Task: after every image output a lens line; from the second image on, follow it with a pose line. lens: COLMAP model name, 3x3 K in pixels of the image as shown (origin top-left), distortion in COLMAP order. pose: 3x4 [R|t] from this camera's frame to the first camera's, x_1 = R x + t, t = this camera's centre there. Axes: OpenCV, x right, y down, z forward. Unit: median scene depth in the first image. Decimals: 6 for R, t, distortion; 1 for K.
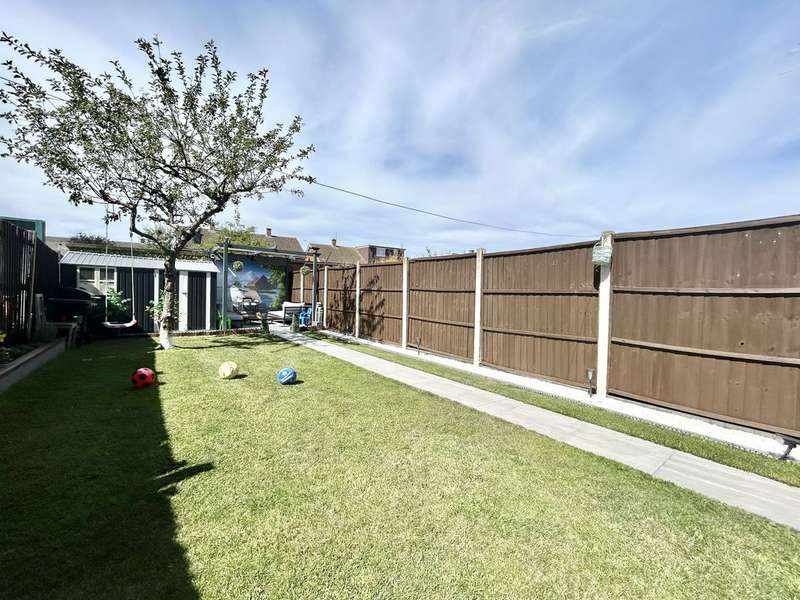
lens RADIAL K [[330.3, 0, 402.9], [0, 330.3, 314.2], [0, 0, 1]] dist [-0.001224, -0.000060]
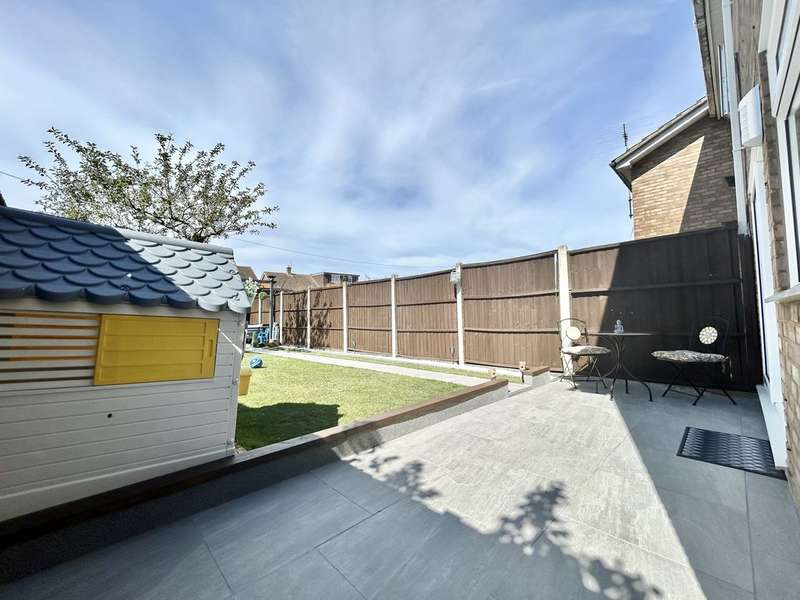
lens RADIAL K [[327.7, 0, 420.9], [0, 327.7, 297.6], [0, 0, 1]] dist [-0.070505, -0.000060]
pose [[0.984113, -0.030782, 0.174856, 0.078208], [0.052202, 0.991491, -0.119253, 0.058148], [-0.169697, 0.126486, 0.977345, -0.305746]]
